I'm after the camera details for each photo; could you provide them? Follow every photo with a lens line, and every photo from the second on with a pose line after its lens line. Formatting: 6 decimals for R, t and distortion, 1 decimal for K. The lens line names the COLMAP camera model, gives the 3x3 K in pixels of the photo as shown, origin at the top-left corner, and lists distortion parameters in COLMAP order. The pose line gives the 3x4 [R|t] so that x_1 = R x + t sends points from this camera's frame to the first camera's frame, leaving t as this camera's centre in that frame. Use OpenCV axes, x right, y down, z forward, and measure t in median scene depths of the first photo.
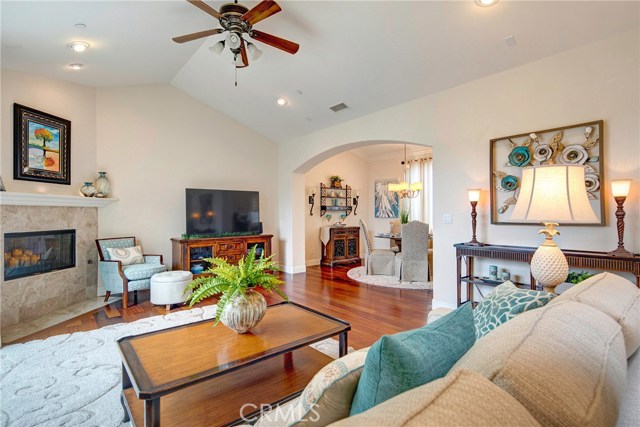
lens RADIAL K [[316.3, 0, 325.3], [0, 316.3, 214.4], [0, 0, 1]] dist [0.000514, -0.002724]
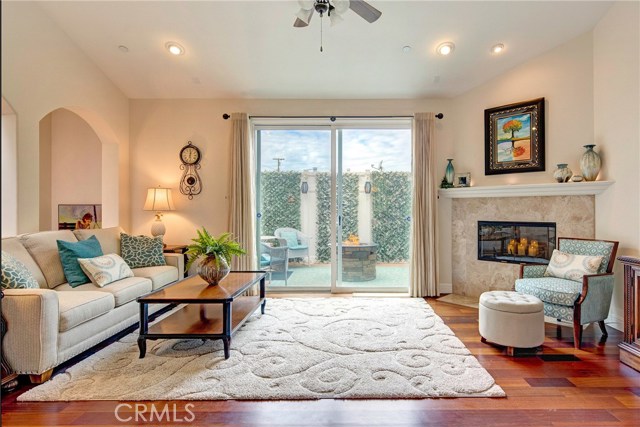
lens RADIAL K [[316.3, 0, 318.8], [0, 316.3, 206.5], [0, 0, 1]] dist [0.000514, -0.002724]
pose [[-0.638366, -0.003714, -0.769724, 0.275556], [-0.000724, 0.999991, -0.004224, 0.008872], [0.769732, -0.002139, -0.638363, 1.158475]]
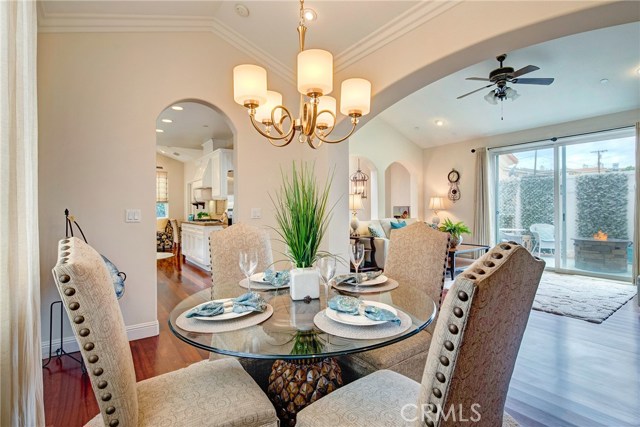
lens RADIAL K [[316.3, 0, 319.3], [0, 316.3, 209.4], [0, 0, 1]] dist [0.000514, -0.002724]
pose [[-0.997066, 0.004577, 0.076410, 0.336266], [0.004821, 0.999984, 0.003010, 0.009063], [-0.076395, 0.003370, -0.997072, 1.774462]]
